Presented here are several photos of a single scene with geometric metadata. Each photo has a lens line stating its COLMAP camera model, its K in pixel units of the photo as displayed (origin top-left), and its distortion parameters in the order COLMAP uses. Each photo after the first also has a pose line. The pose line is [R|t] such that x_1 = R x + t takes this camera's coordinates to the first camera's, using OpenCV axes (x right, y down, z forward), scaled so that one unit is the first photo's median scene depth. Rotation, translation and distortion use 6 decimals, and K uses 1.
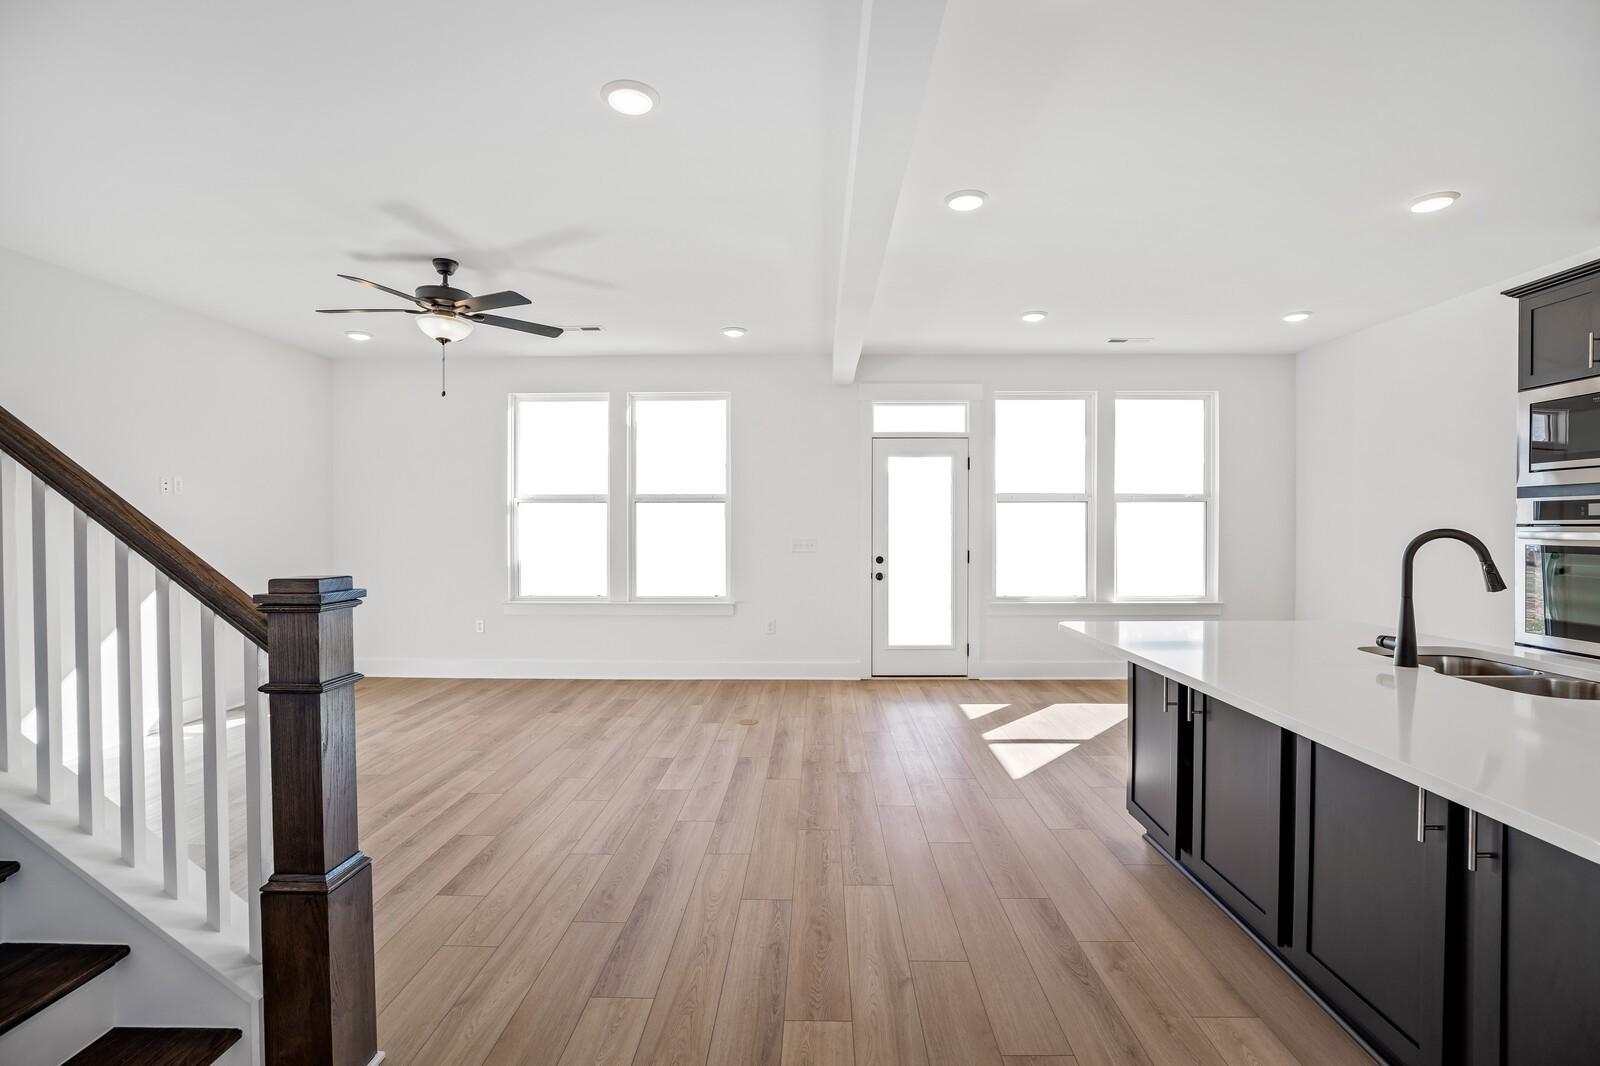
lens RADIAL K [[715.4, 0, 800.0], [0, 715.4, 533.0], [0, 0, 1]] dist [-0.022857, 0.000388]
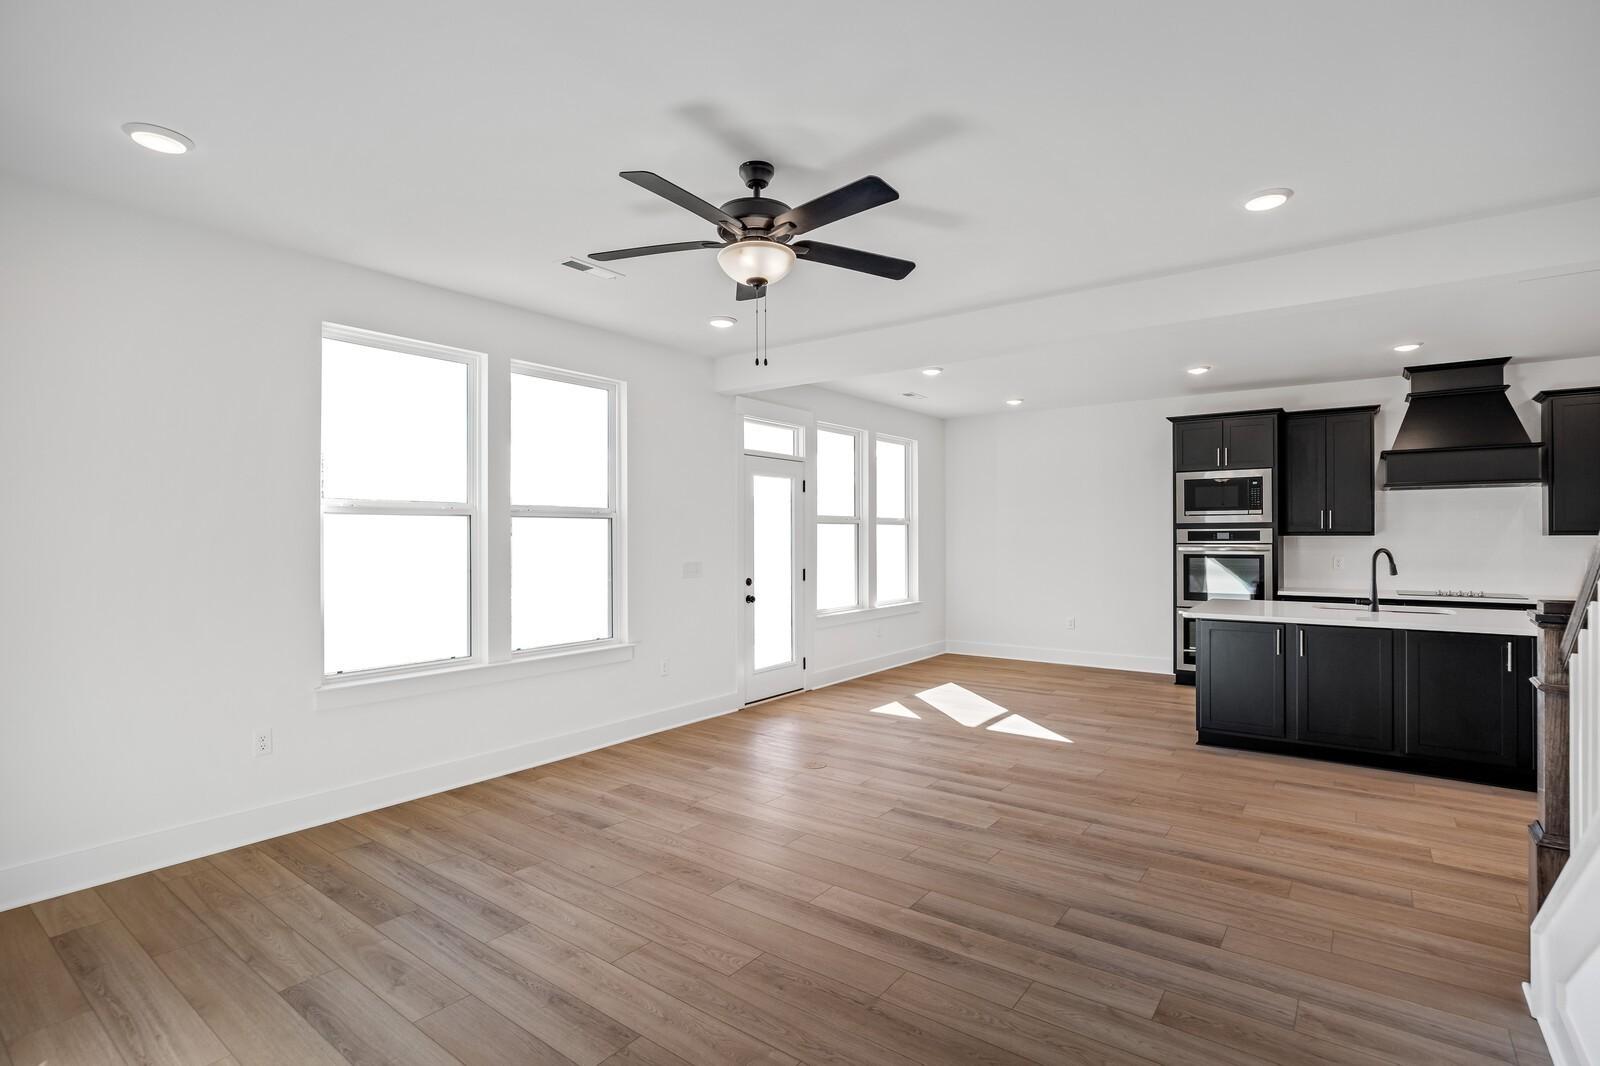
lens RADIAL K [[757.1, 0, 793.8], [0, 757.1, 524.8], [0, 0, 1]] dist [-0.022947, 0.001197]
pose [[0.595255, 0.011678, 0.803452, -0.933779], [0.011588, 0.999666, -0.023115, -0.020485], [-0.803453, 0.023070, 0.594921, 0.478733]]
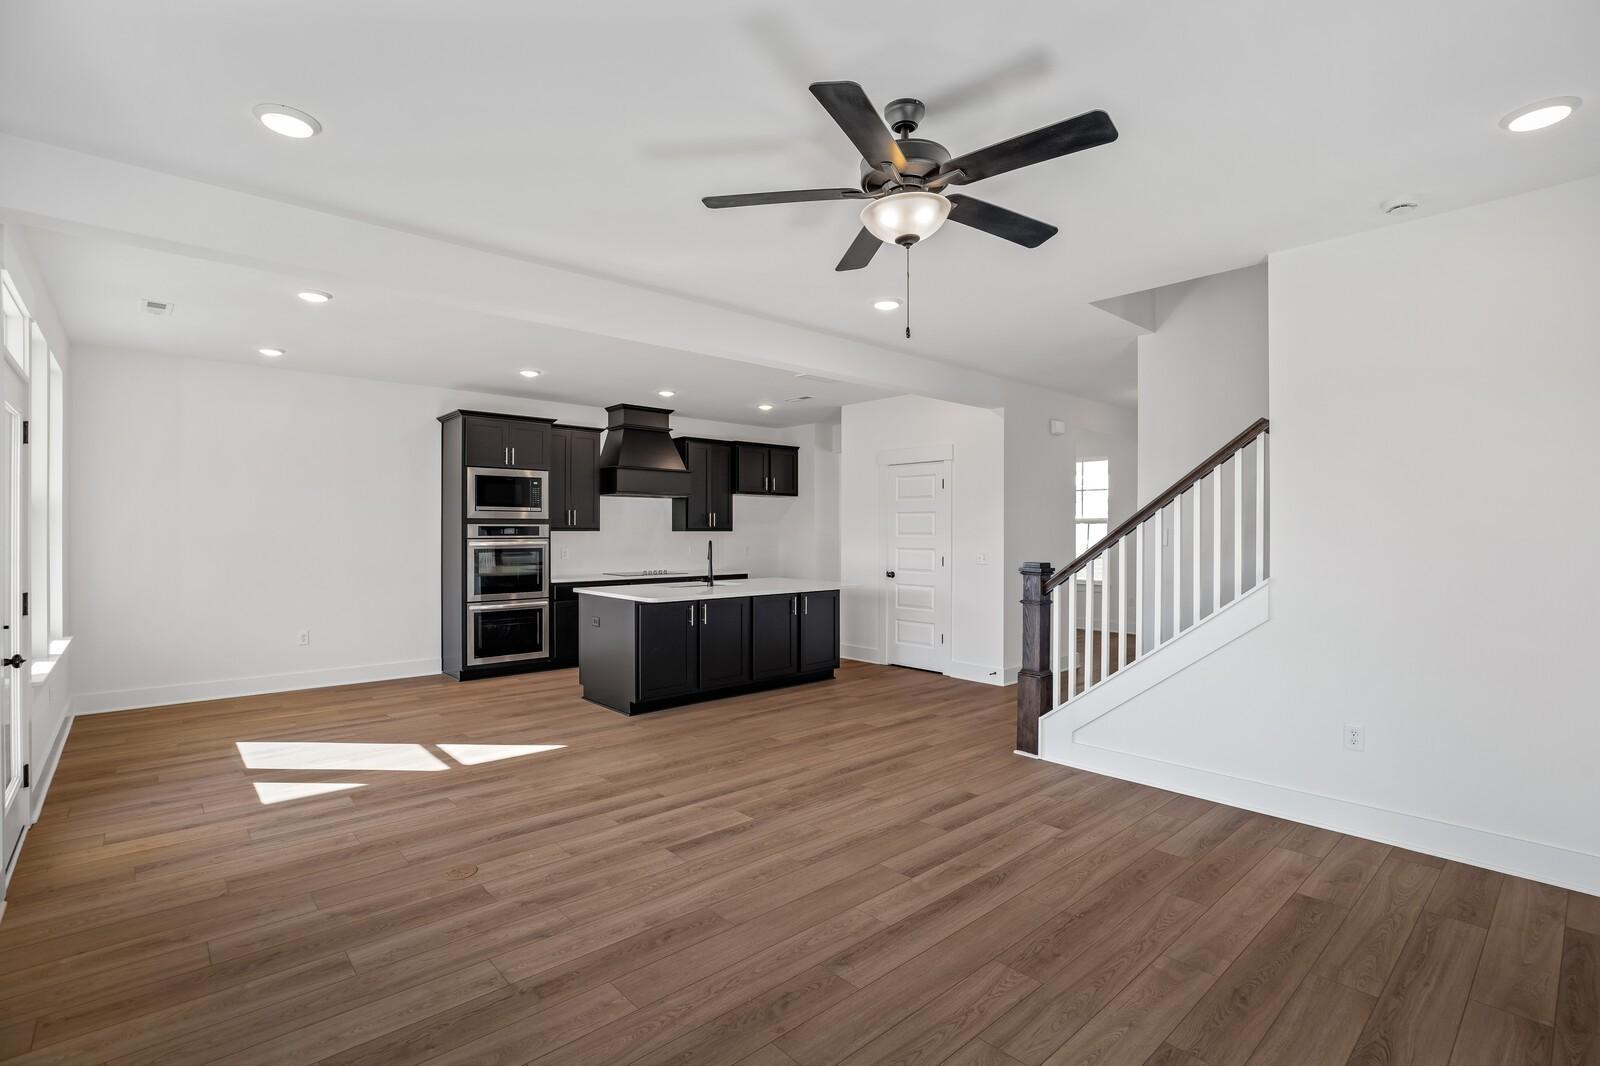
lens RADIAL K [[757.1, 0, 793.8], [0, 757.1, 524.8], [0, 0, 1]] dist [-0.022947, 0.001197]
pose [[-0.674212, 0.006188, 0.738512, -0.795741], [0.008850, 0.999961, -0.000299, -0.030158], [-0.738485, 0.006334, -0.674240, 1.315181]]
